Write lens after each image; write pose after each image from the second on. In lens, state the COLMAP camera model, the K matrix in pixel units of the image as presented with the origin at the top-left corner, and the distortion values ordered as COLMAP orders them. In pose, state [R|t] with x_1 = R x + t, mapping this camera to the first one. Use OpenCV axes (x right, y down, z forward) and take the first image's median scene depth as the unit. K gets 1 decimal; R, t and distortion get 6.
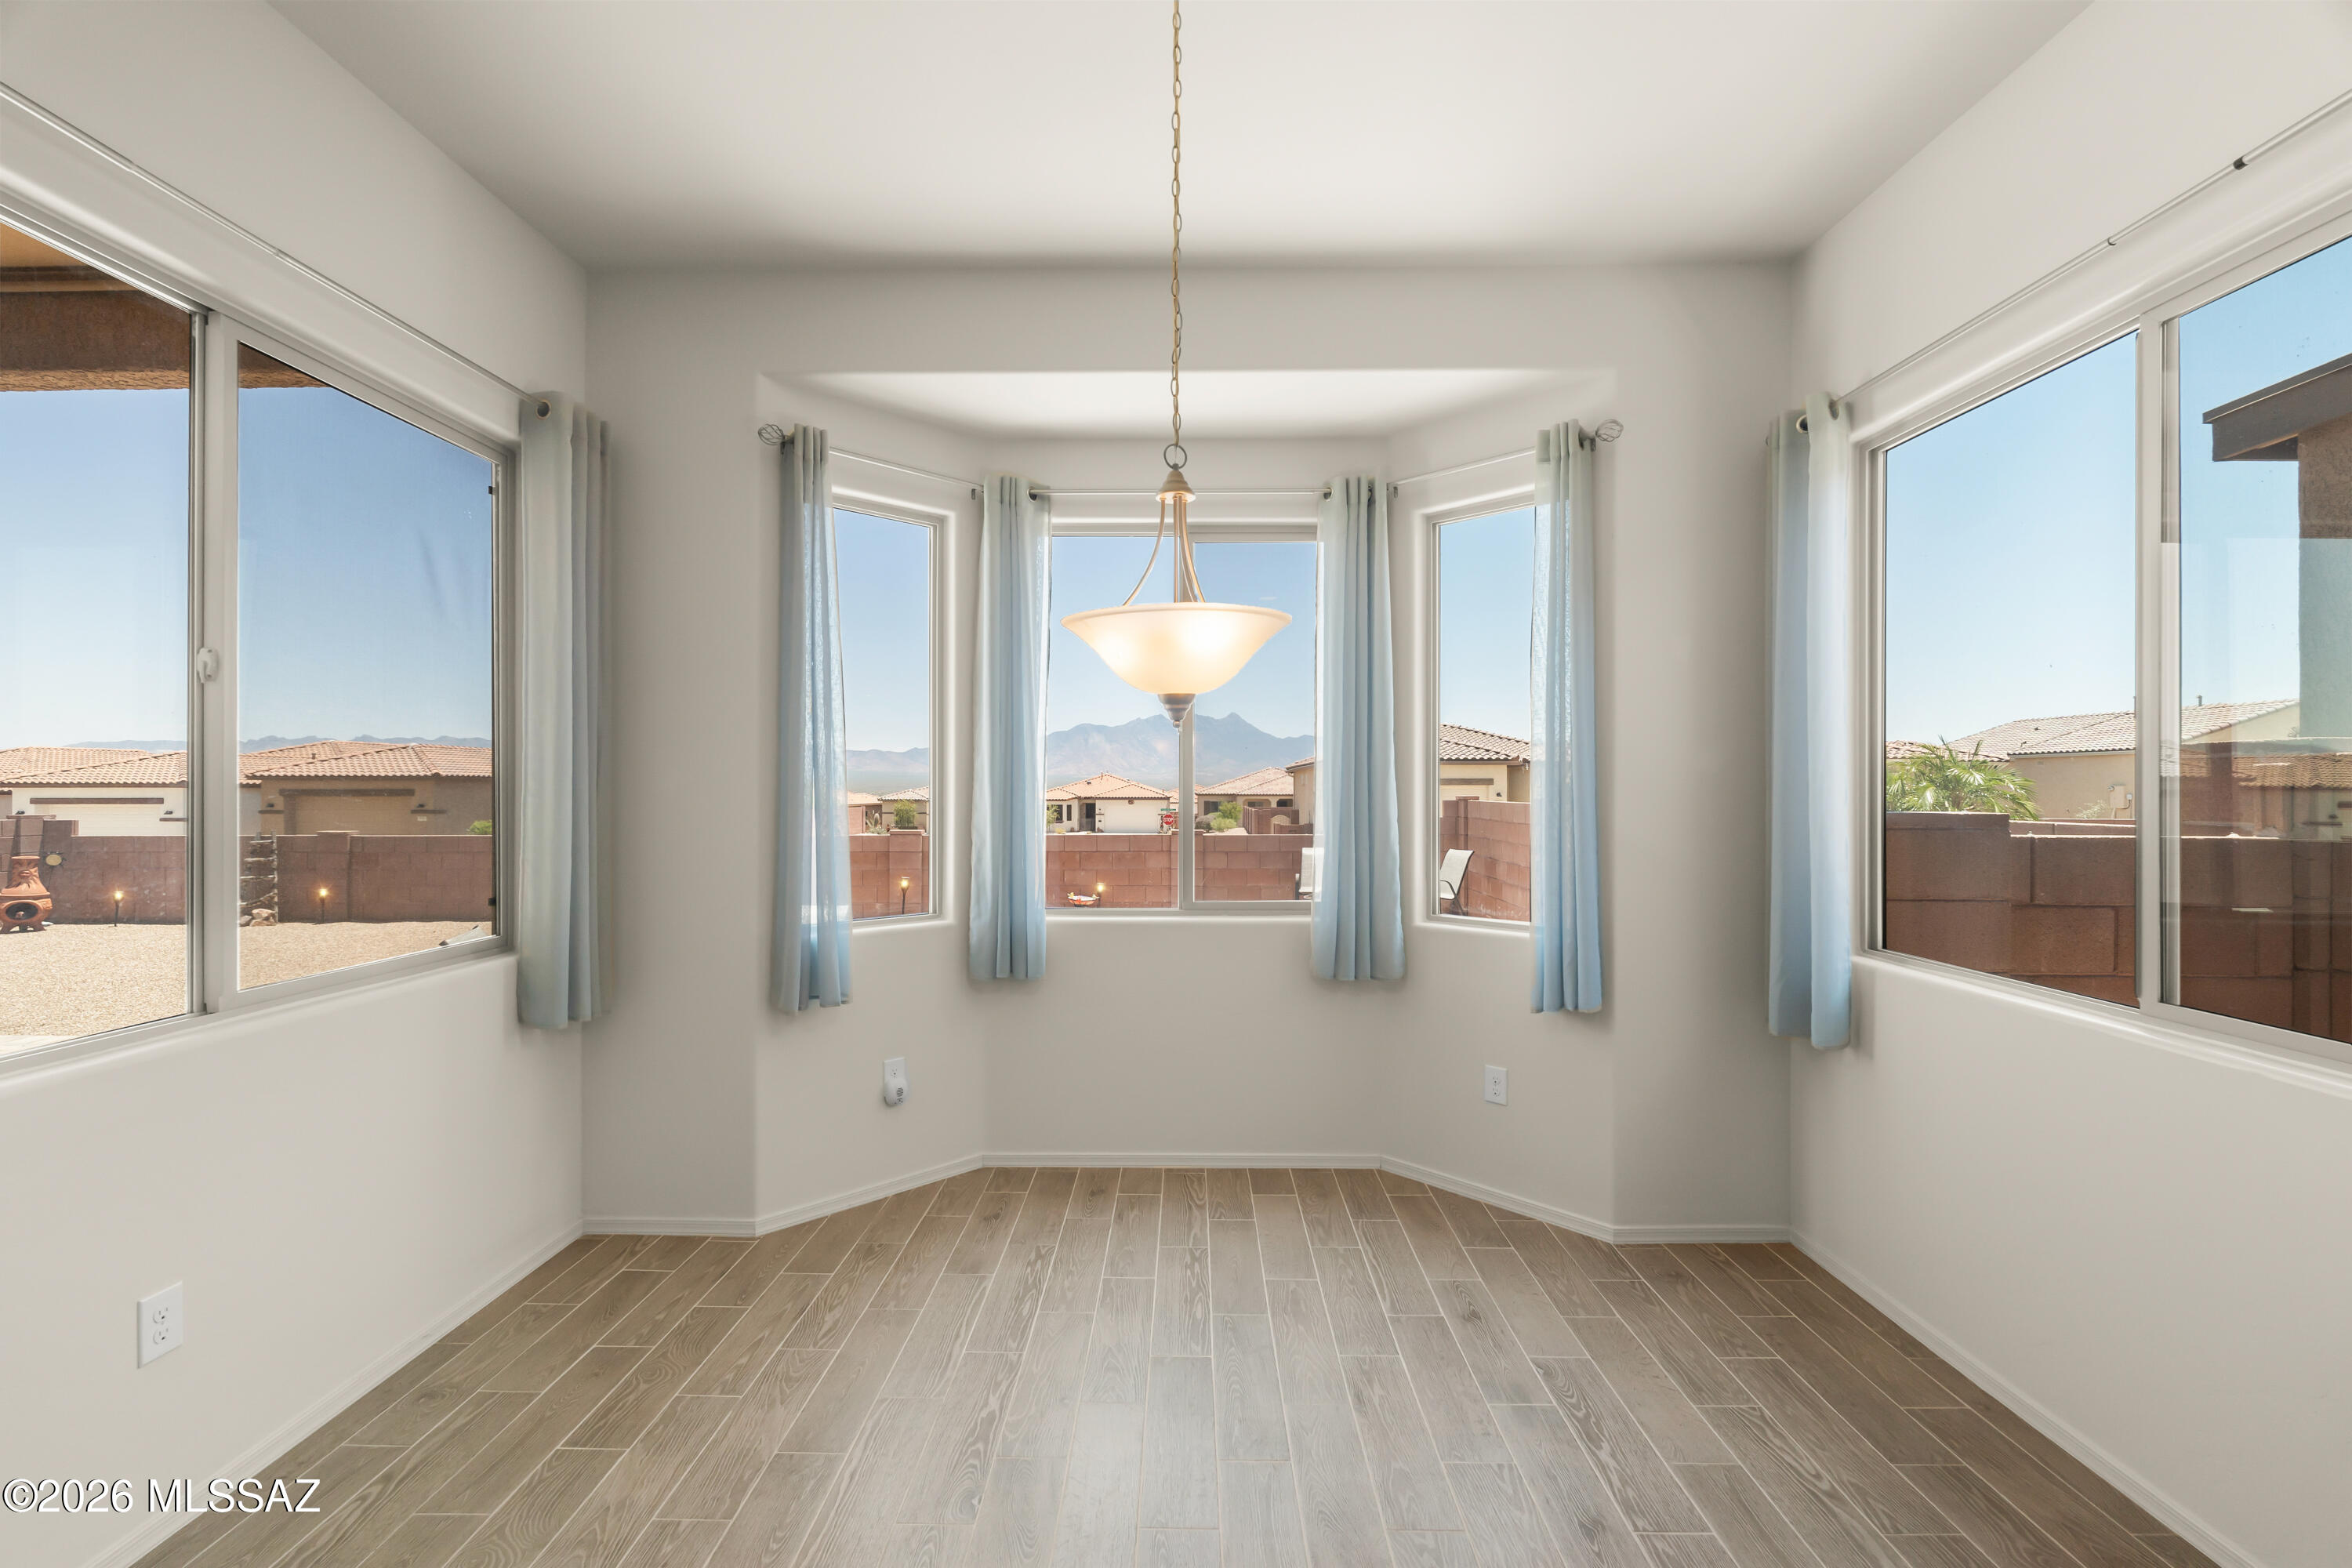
lens RADIAL K [[1034.2, 0, 1176.5], [0, 1034.2, 789.3], [0, 0, 1]] dist [-0.006397, 0.001495]
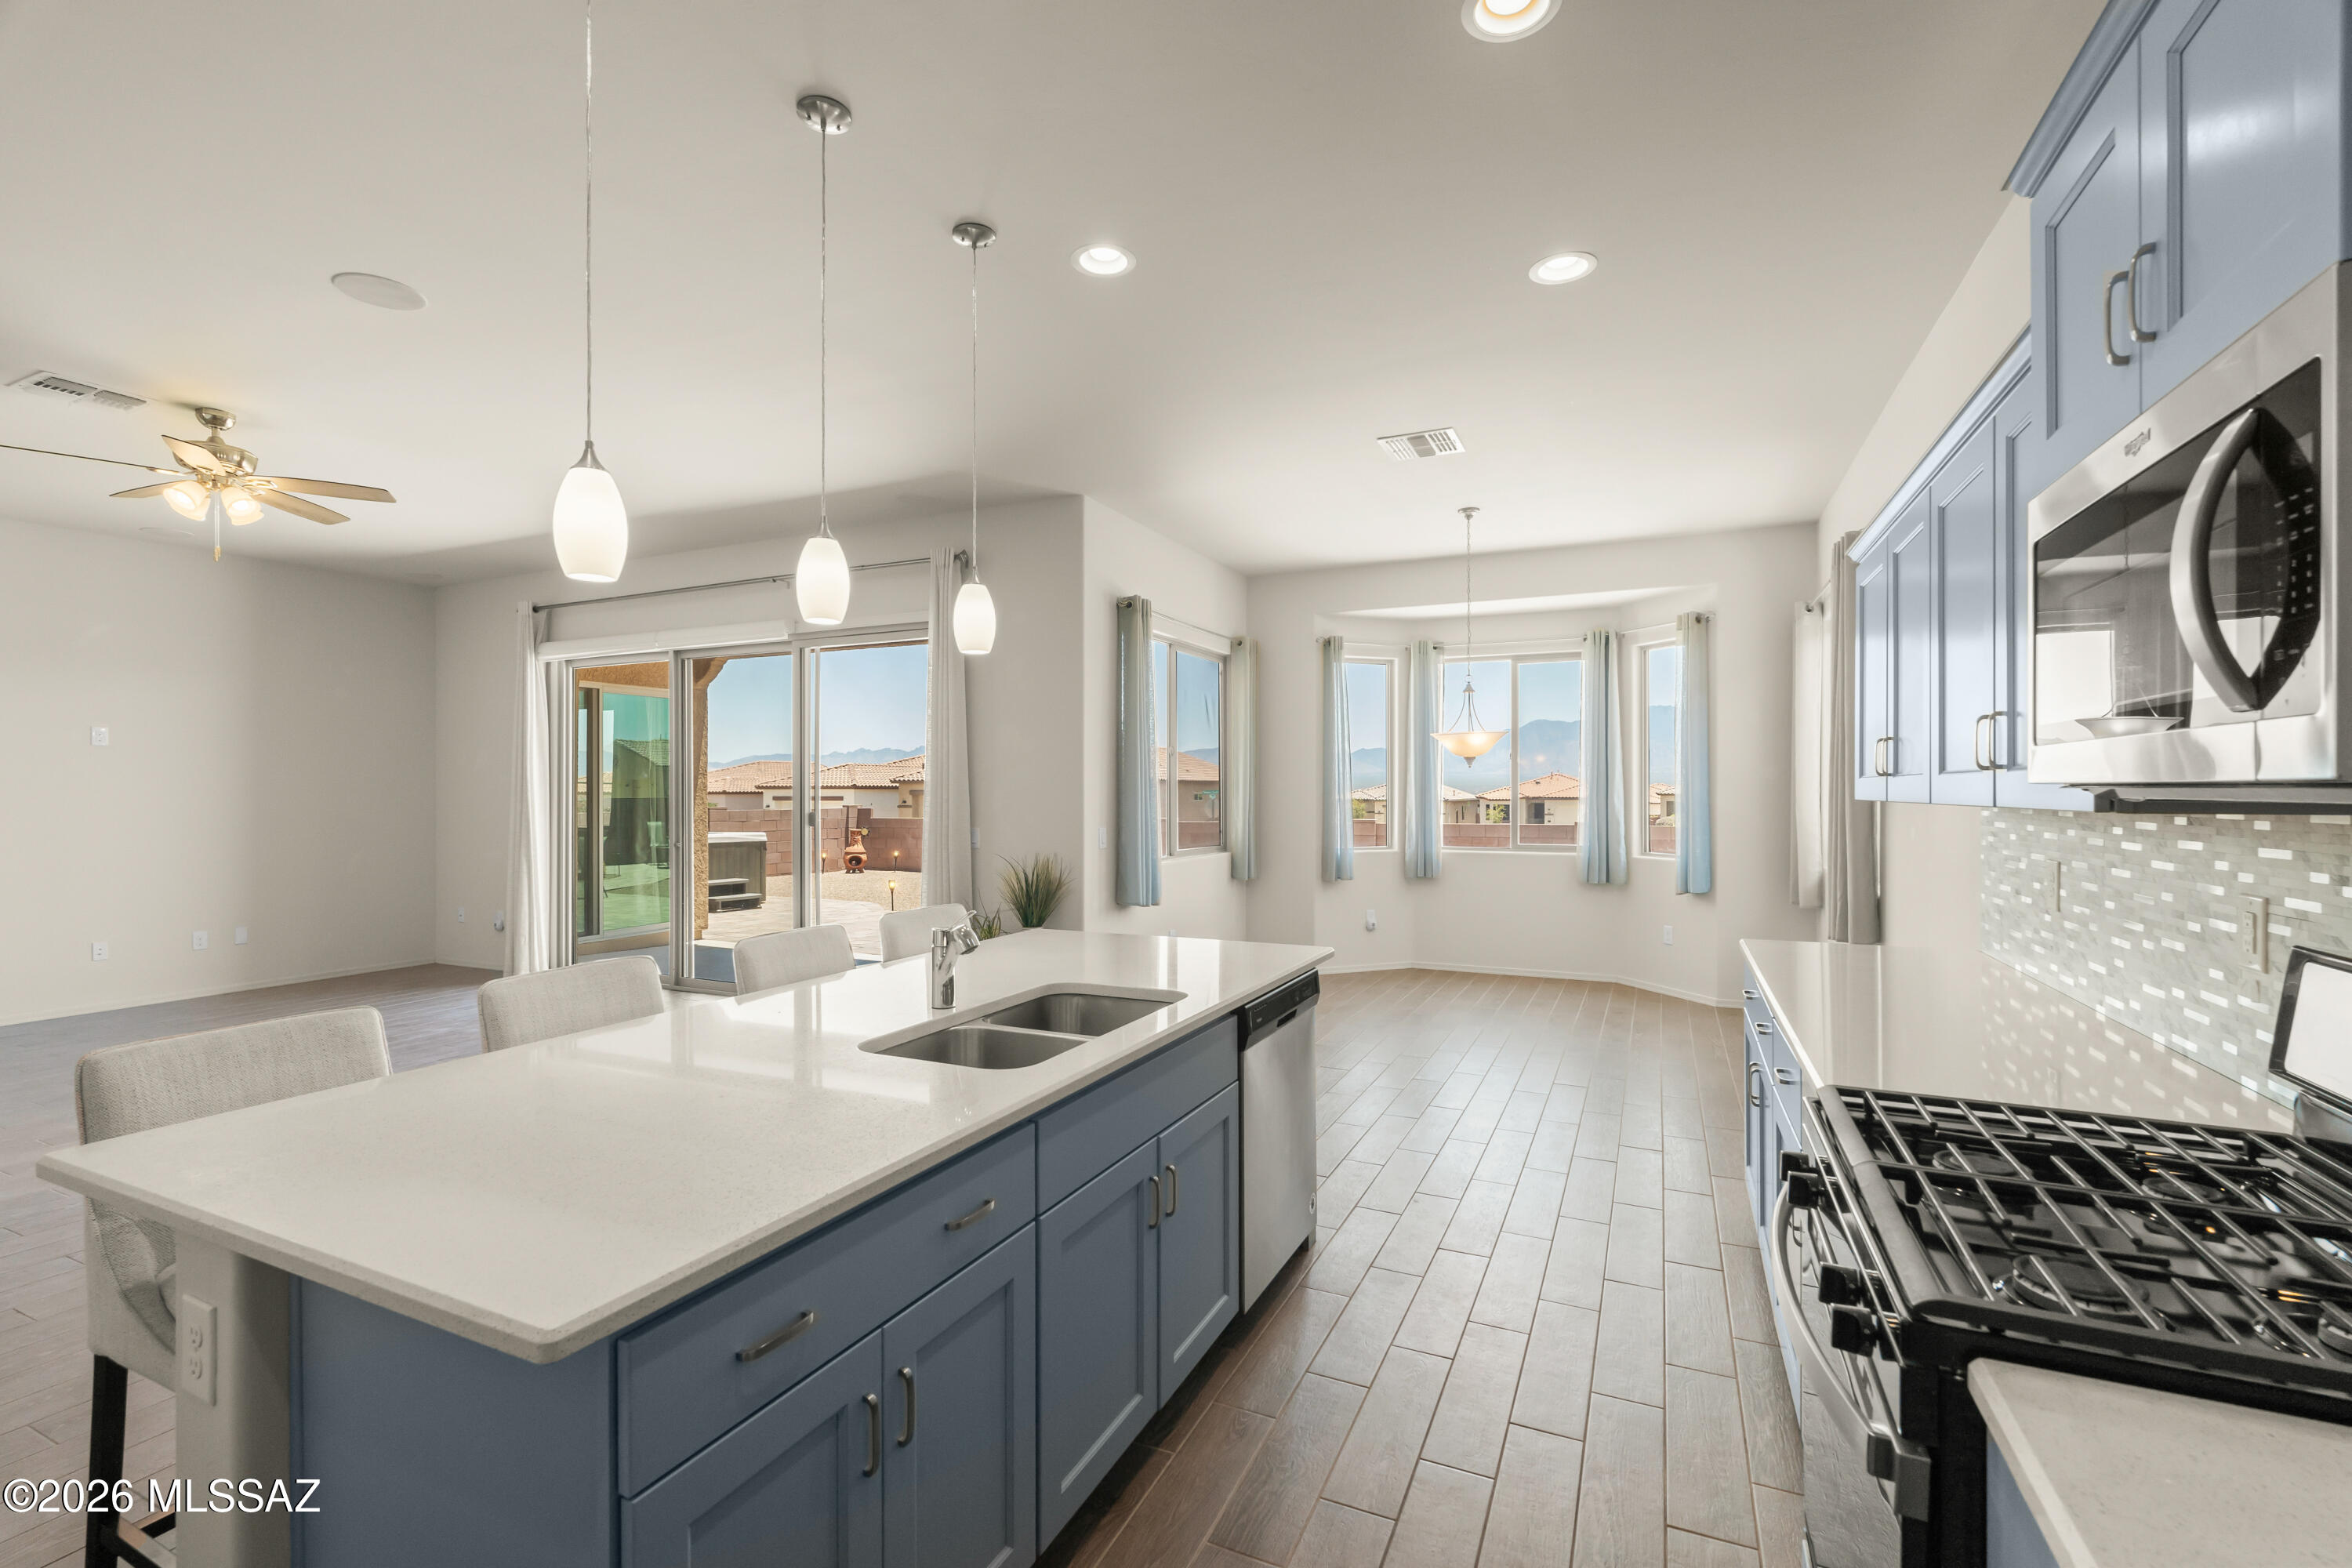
lens RADIAL K [[1034.2, 0, 1171.9], [0, 1034.2, 789.8], [0, 0, 1]] dist [-0.006397, 0.001495]
pose [[0.908815, -0.002162, -0.417194, 0.252711], [0.002485, 0.999997, 0.000231, 0.001616], [0.417192, -0.001247, 0.908817, -1.139239]]
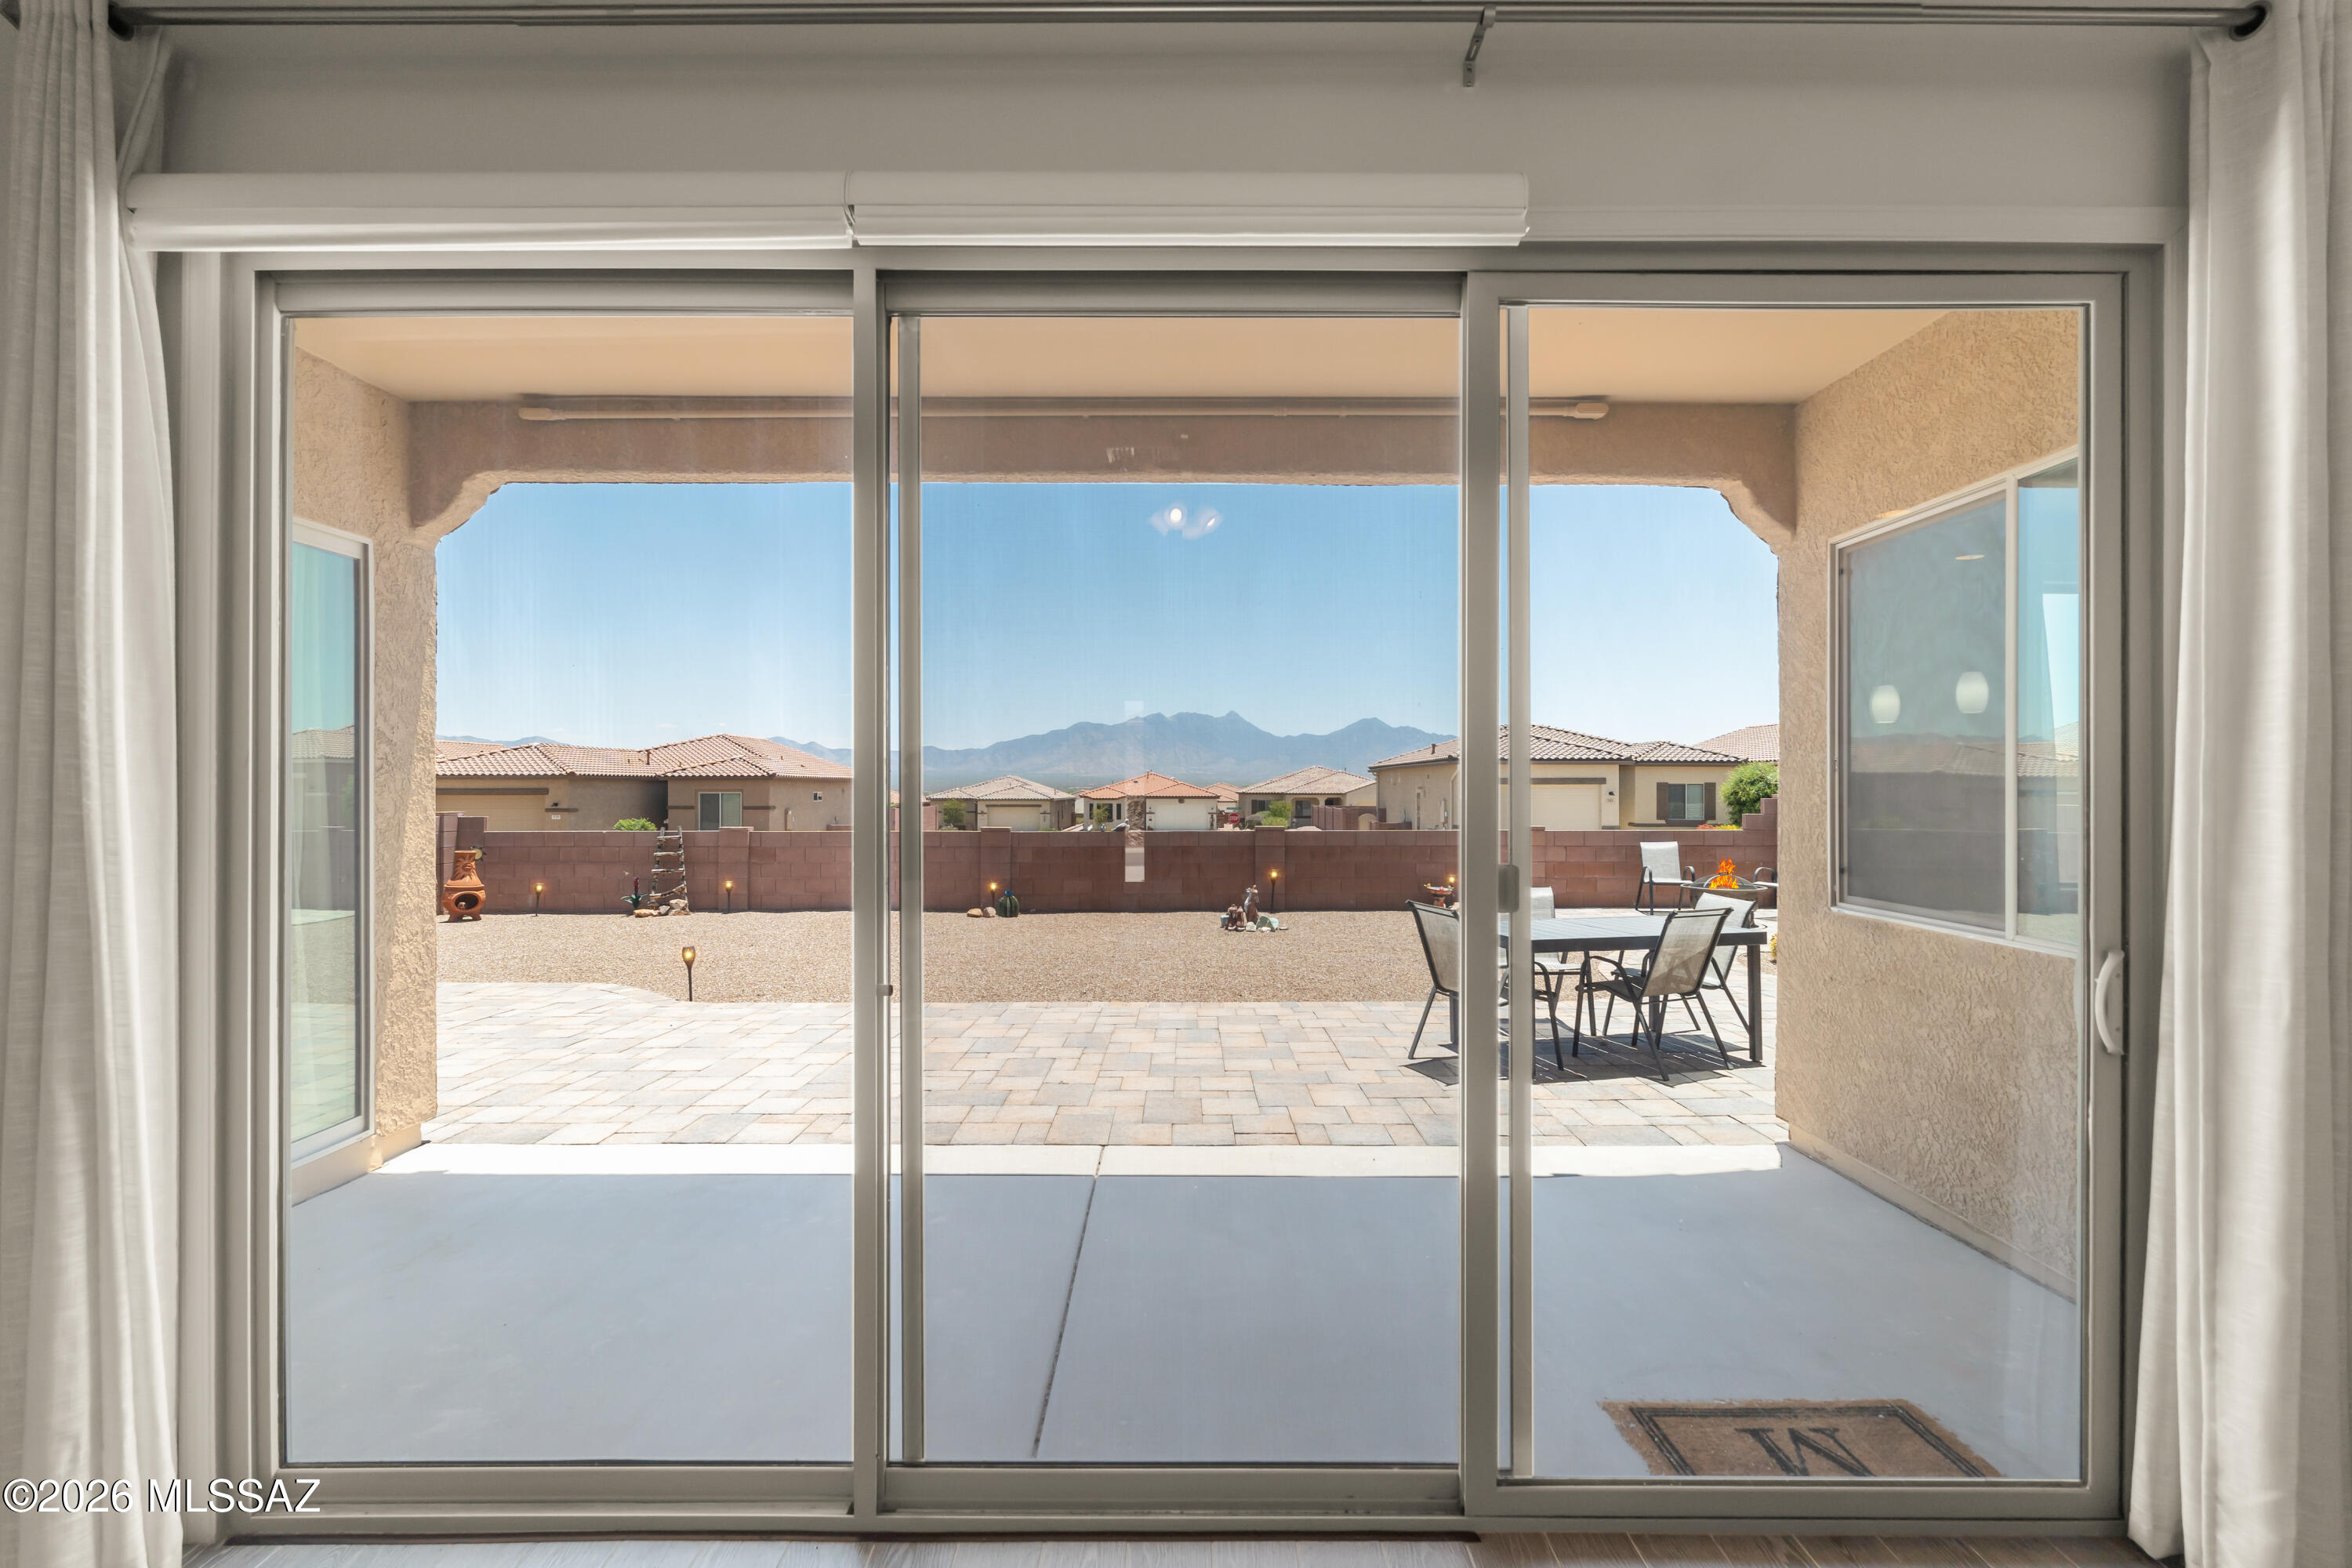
lens RADIAL K [[1034.2, 0, 1188.5], [0, 1034.2, 789.8], [0, 0, 1]] dist [-0.006397, 0.001495]
pose [[0.999945, 0.000267, 0.010476, -1.240946], [-0.000283, 0.999999, 0.001460, -0.001234], [-0.010476, -0.001463, 0.999944, -0.296712]]
